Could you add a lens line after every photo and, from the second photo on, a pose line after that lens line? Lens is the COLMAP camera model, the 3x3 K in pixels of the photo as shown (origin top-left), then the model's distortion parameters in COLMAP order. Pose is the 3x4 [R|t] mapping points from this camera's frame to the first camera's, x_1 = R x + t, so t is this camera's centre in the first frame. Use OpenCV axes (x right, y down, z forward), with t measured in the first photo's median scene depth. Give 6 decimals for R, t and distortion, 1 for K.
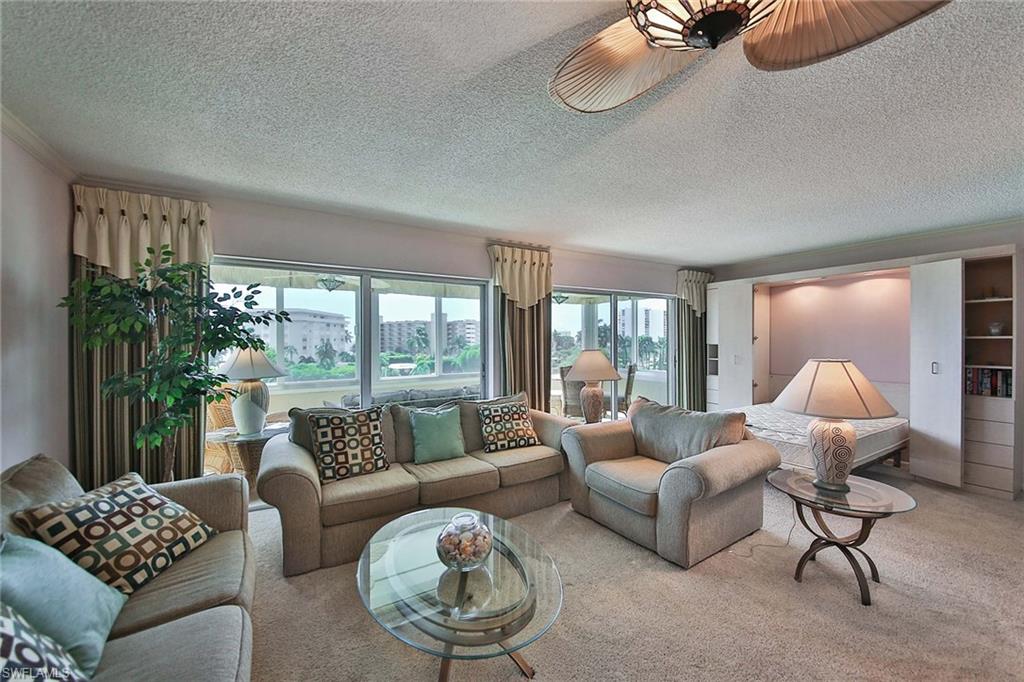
lens RADIAL K [[385.7, 0, 514.8], [0, 385.7, 342.3], [0, 0, 1]] dist [-0.013529, -0.000993]
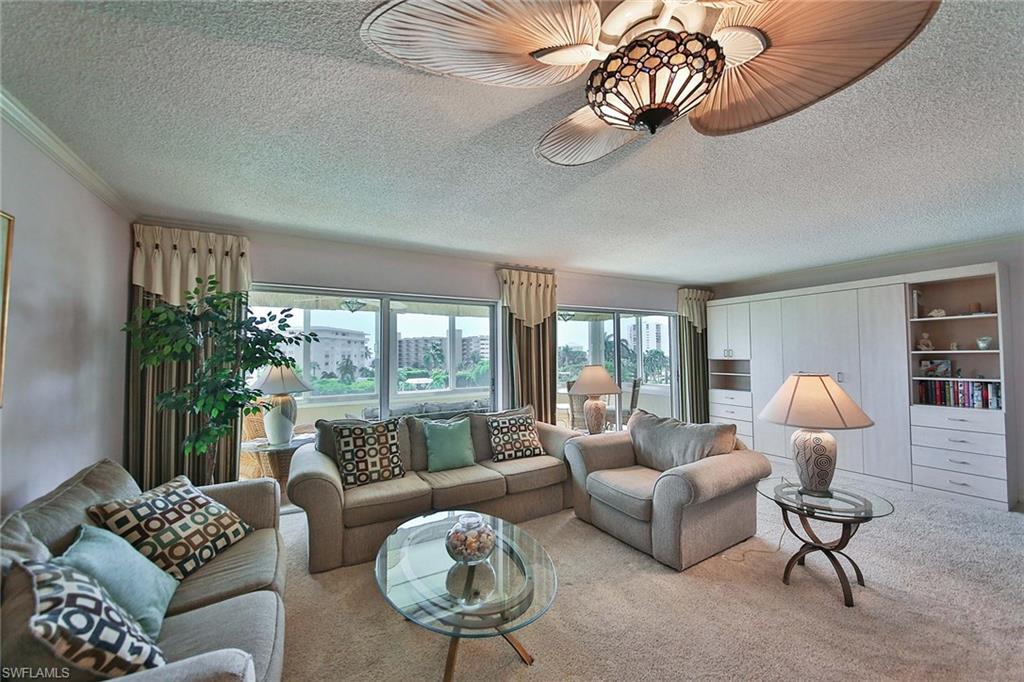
lens RADIAL K [[385.7, 0, 518.1], [0, 385.7, 340.9], [0, 0, 1]] dist [-0.013529, -0.000993]
pose [[0.999344, -0.007064, -0.035531, 0.040621], [0.005605, 0.999144, -0.040994, -0.007858], [0.035791, 0.040768, 0.998527, -0.106137]]
